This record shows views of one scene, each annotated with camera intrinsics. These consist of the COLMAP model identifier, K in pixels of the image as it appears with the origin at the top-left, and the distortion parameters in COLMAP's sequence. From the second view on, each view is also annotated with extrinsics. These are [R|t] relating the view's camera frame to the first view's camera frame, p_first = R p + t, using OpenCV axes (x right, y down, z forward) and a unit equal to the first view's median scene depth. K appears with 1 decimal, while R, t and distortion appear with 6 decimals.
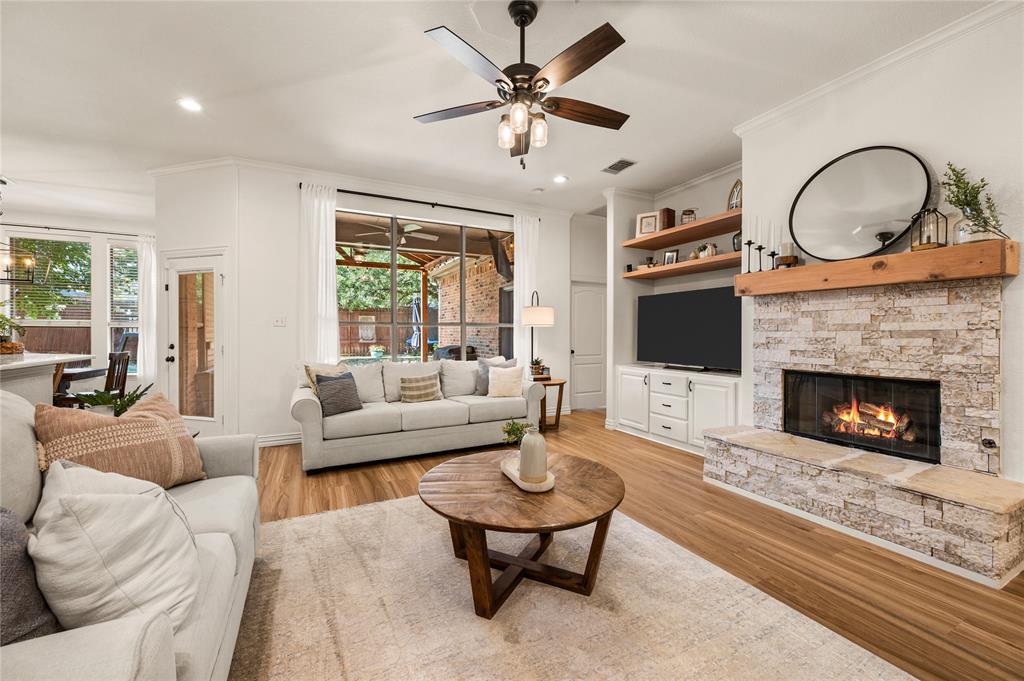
lens RADIAL K [[404.0, 0, 512.8], [0, 404.0, 337.7], [0, 0, 1]] dist [-0.001079, 0.000239]
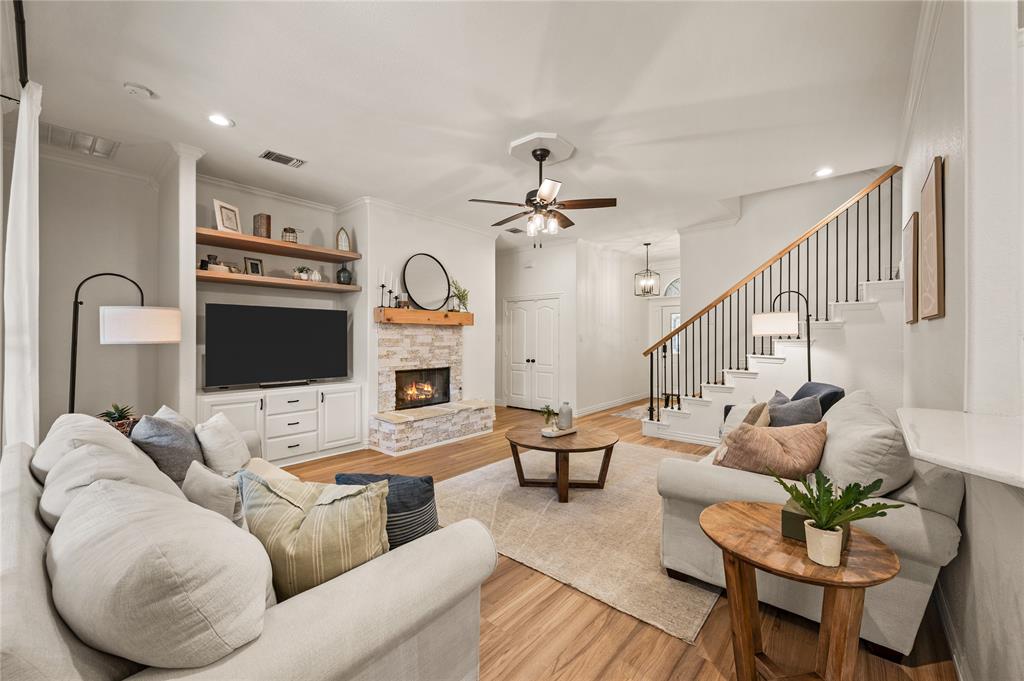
lens RADIAL K [[406.6, 0, 511.9], [0, 406.6, 336.0], [0, 0, 1]] dist [-0.002722, -0.000253]
pose [[-0.377683, 0.003032, 0.925930, -0.893312], [0.007274, 0.999973, -0.000308, -0.049349], [-0.925906, 0.006619, -0.377695, 1.071980]]
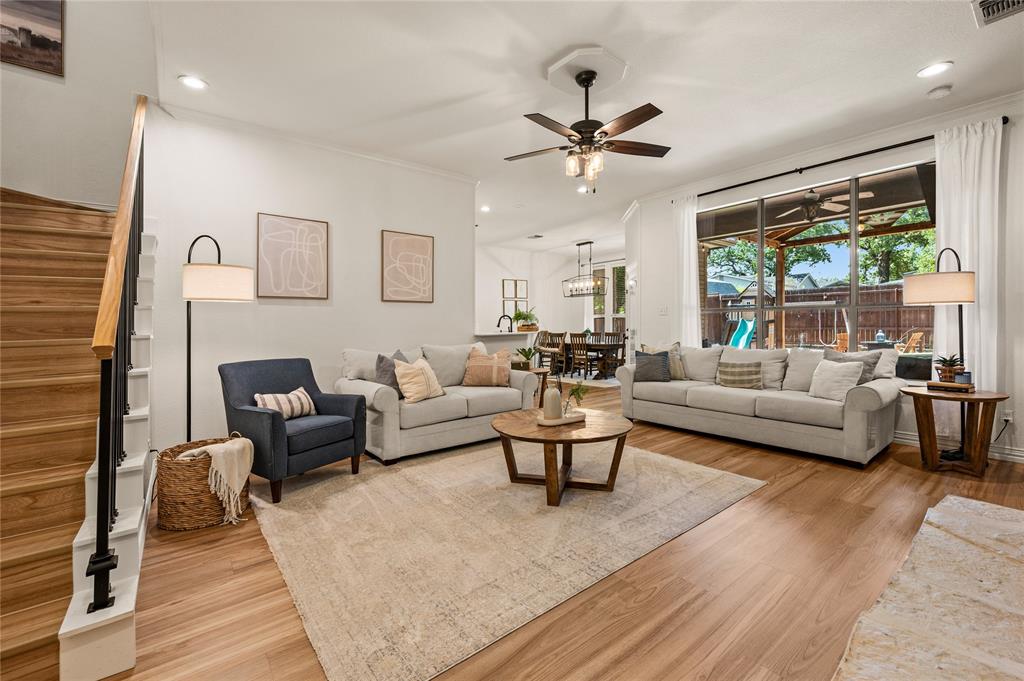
lens RADIAL K [[430.0, 0, 511.2], [0, 430.0, 325.1], [0, 0, 1]] dist [-0.002578, -0.000257]
pose [[0.193961, 0.001543, -0.981008, 0.850272], [0.001923, 0.999996, 0.001953, 0.001587], [0.981007, -0.002265, 0.193957, 0.302526]]
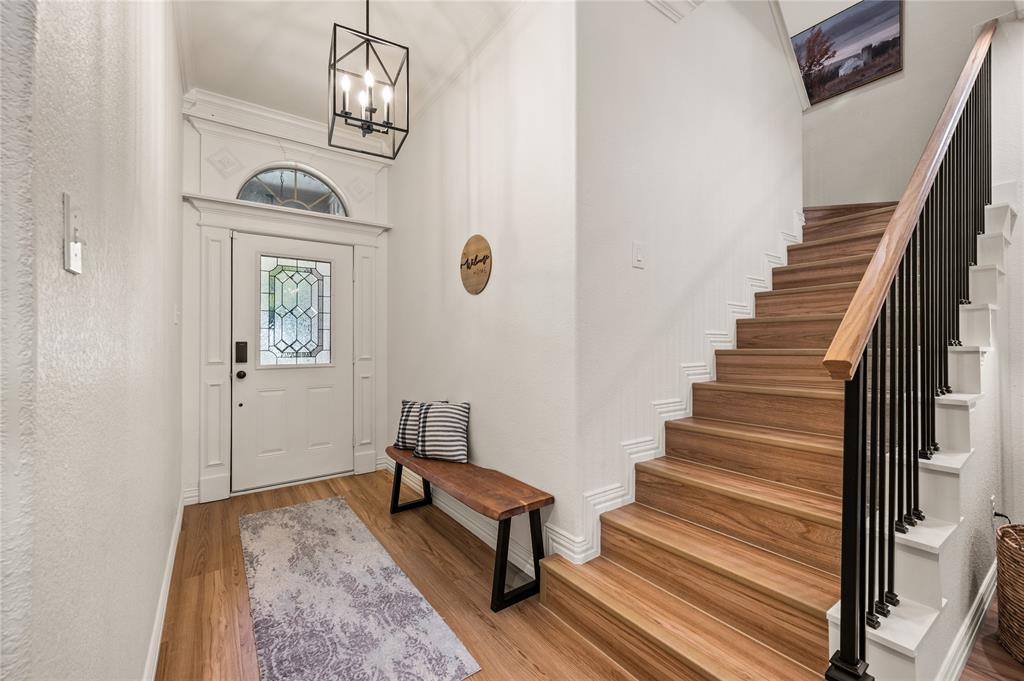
lens RADIAL K [[412.6, 0, 510.2], [0, 412.6, 333.3], [0, 0, 1]] dist [-0.001722, -0.000015]
pose [[-0.990061, 0.001733, -0.140626, 0.626249], [0.002835, 0.999967, -0.007630, 0.005347], [0.140608, -0.007952, -0.990033, 0.235608]]
